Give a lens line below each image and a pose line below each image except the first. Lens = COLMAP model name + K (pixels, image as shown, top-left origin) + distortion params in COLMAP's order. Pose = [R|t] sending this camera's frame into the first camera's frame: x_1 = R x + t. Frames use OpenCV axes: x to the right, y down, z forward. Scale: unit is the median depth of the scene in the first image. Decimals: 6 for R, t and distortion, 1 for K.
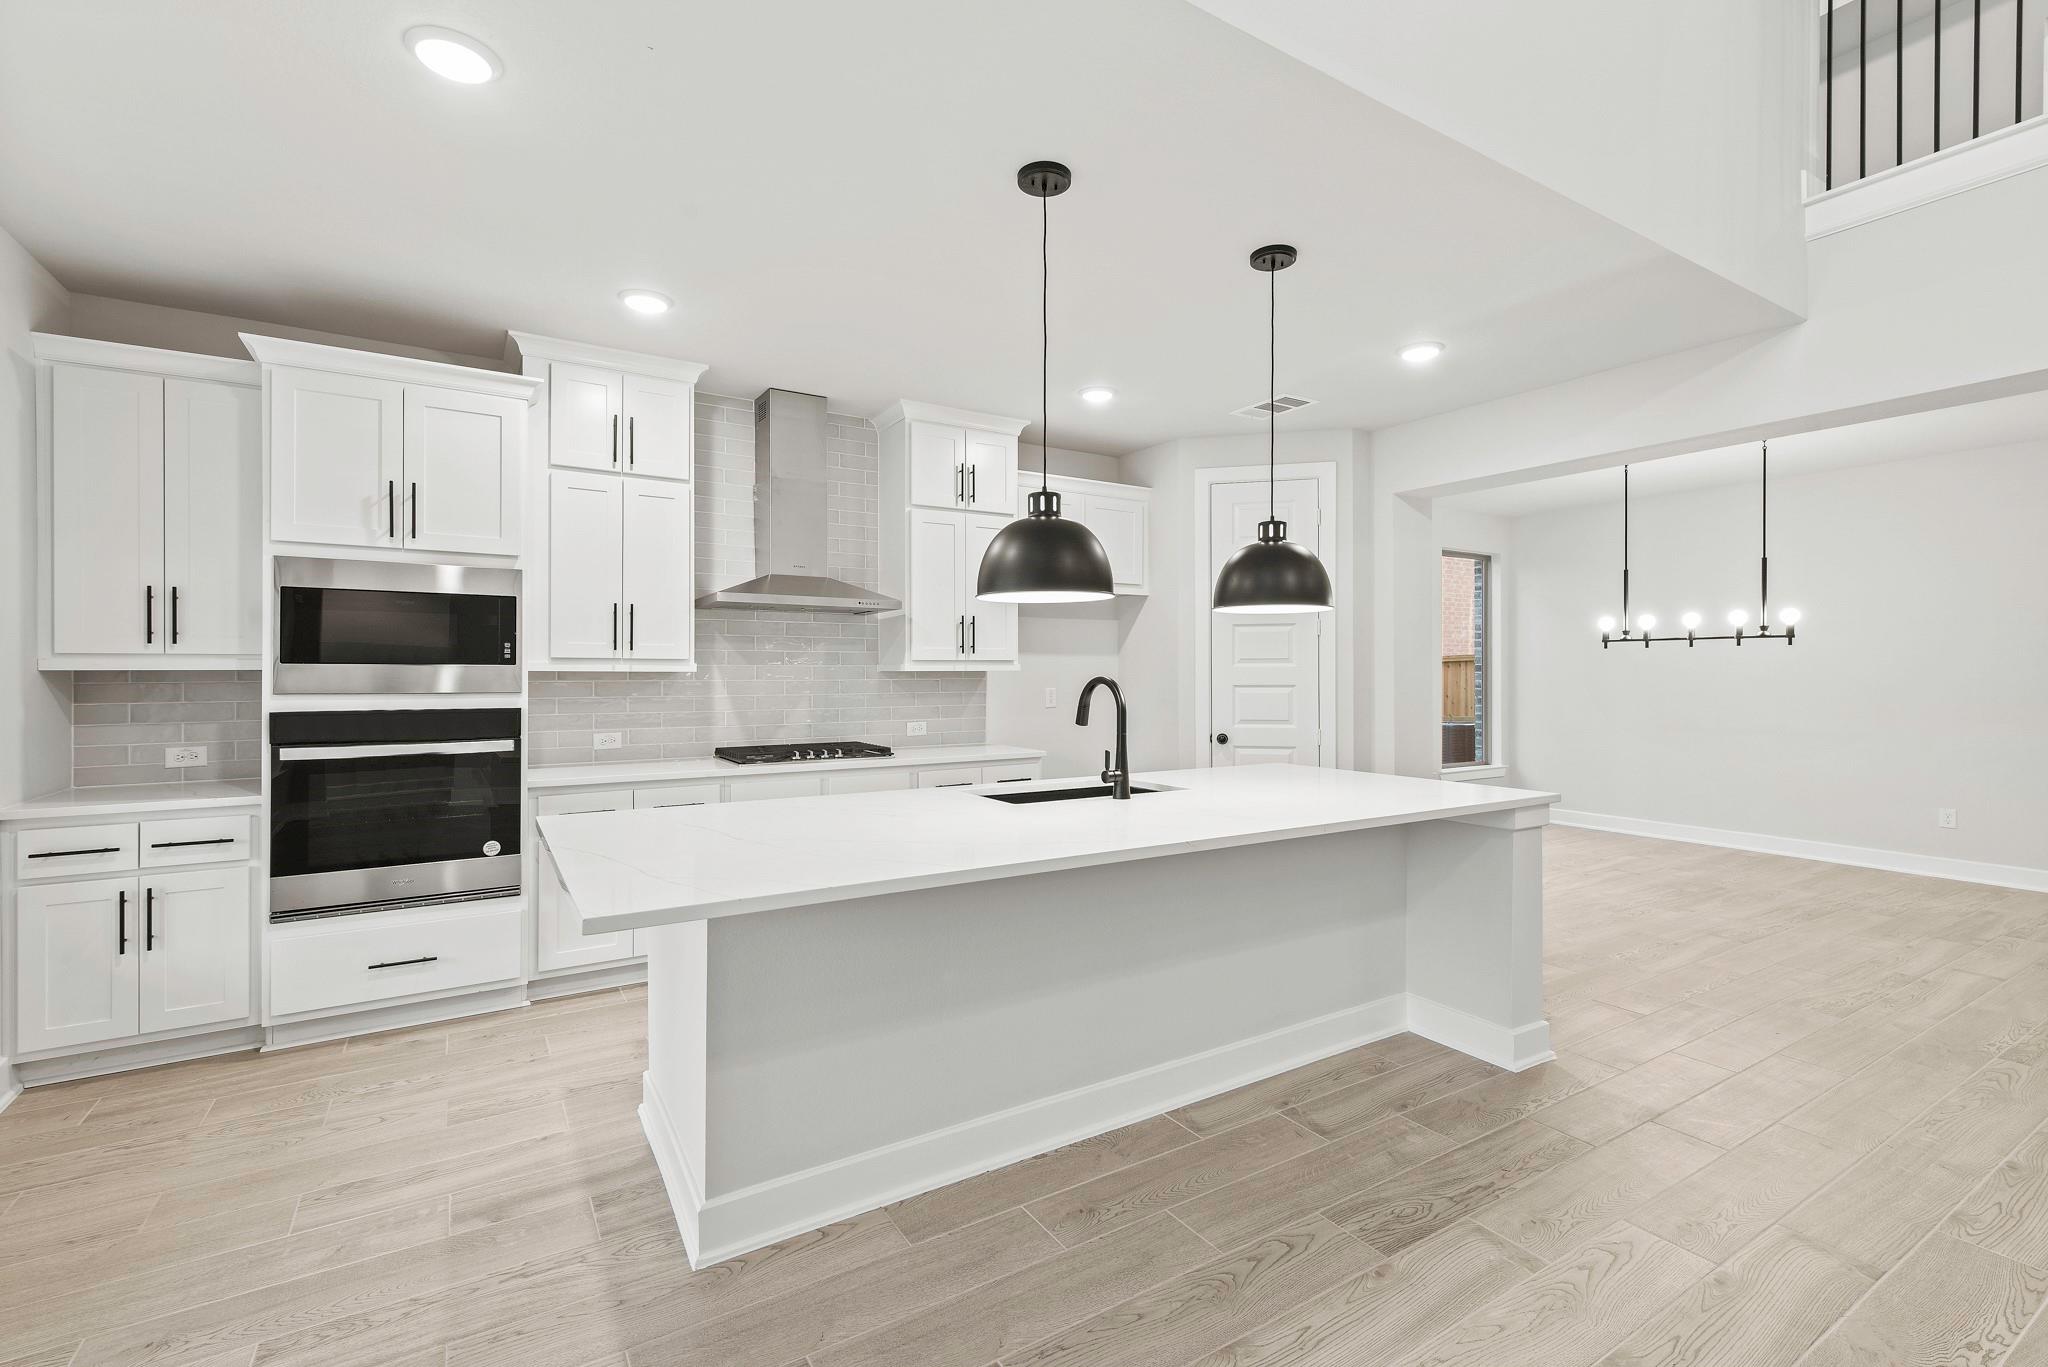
lens RADIAL K [[882.1, 0, 1024.0], [0, 882.1, 683.5], [0, 0, 1]] dist [0.015190, -0.004221]
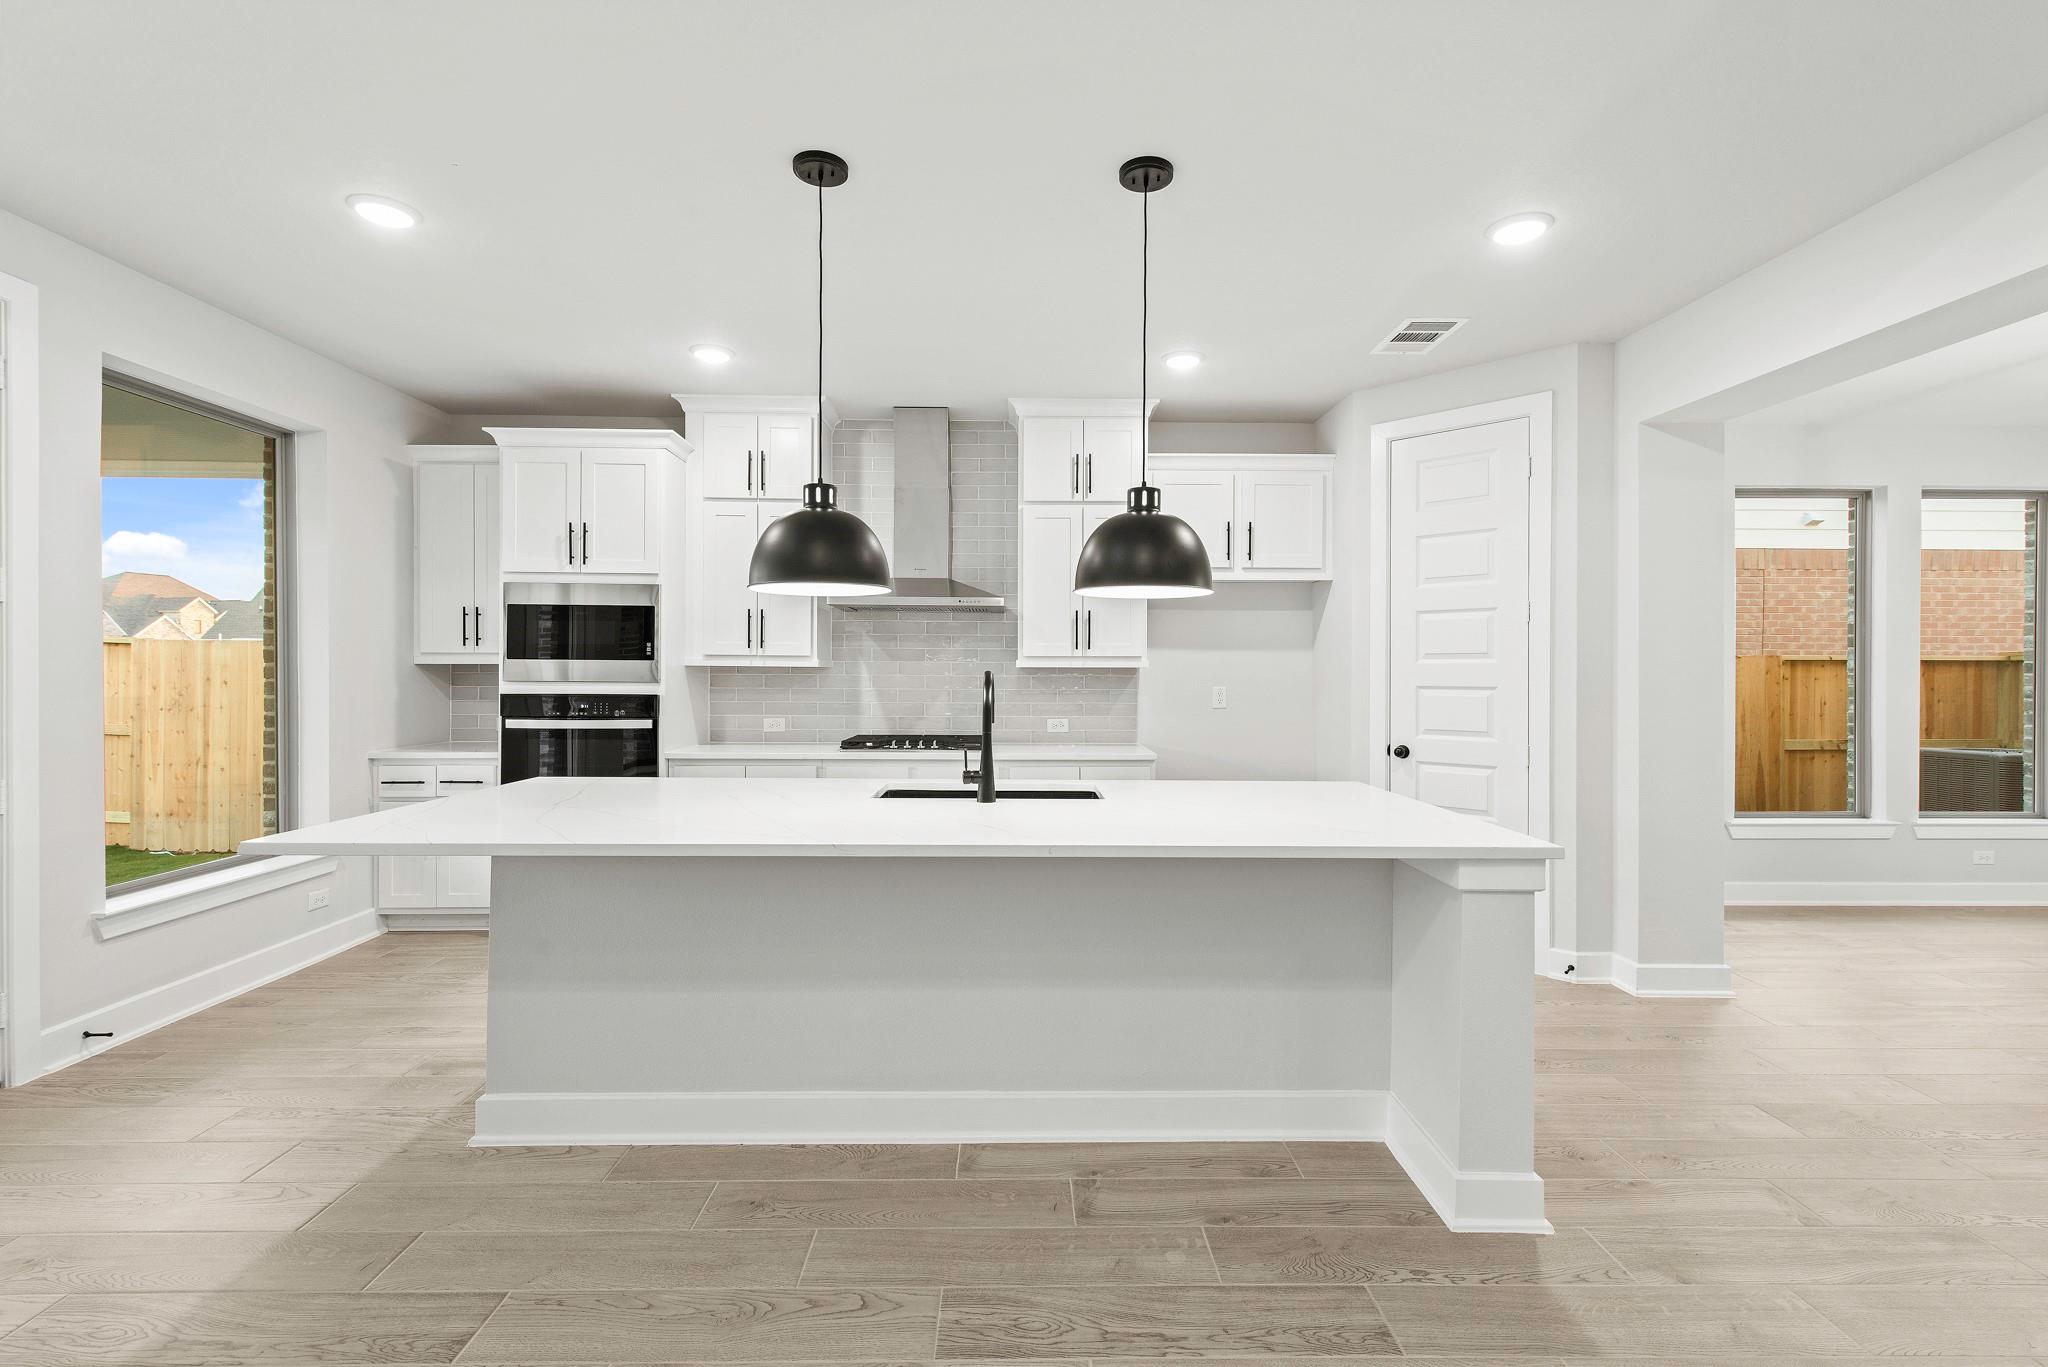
lens RADIAL K [[882.1, 0, 1024.0], [0, 882.1, 683.5], [0, 0, 1]] dist [0.015190, -0.004221]
pose [[0.863677, 0.011408, -0.503917, 0.556596], [-0.011868, 0.999927, 0.002295, 0.003146], [0.503906, 0.003998, 0.863749, 0.195063]]
